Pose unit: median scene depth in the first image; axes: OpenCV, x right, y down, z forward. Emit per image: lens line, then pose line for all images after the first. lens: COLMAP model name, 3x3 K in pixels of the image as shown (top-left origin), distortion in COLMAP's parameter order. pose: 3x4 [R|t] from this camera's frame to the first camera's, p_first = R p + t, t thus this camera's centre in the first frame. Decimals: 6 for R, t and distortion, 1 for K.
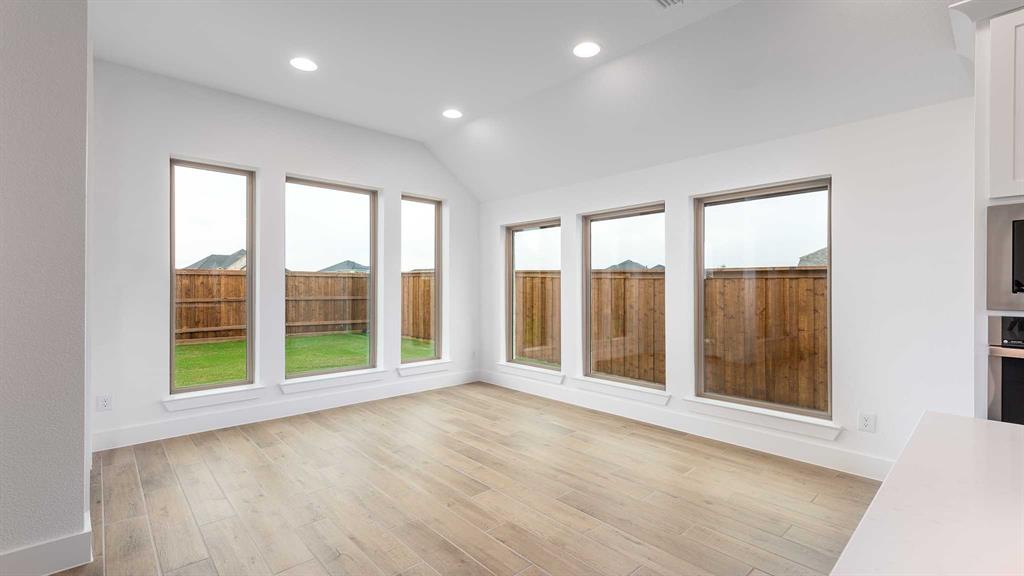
lens RADIAL K [[454.2, 0, 509.9], [0, 454.2, 290.5], [0, 0, 1]] dist [-0.025726, -0.000302]
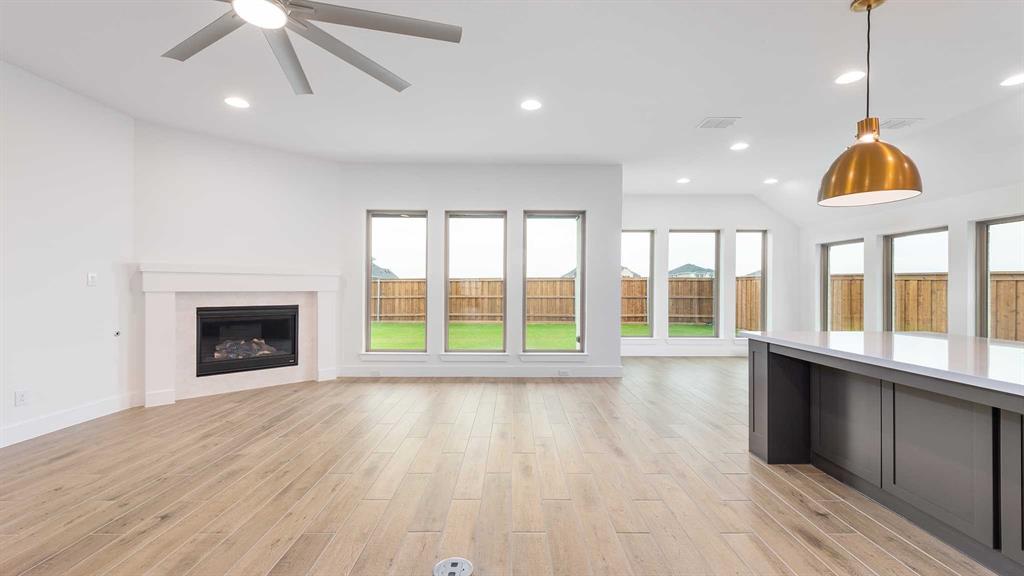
lens RADIAL K [[425.4, 0, 511.1], [0, 425.4, 288.8], [0, 0, 1]] dist [0.013106, -0.001567]
pose [[0.739906, 0.002728, -0.672705, 0.164896], [-0.008860, 0.999945, -0.005689, 0.009947], [0.672652, 0.010169, 0.739889, -0.573009]]
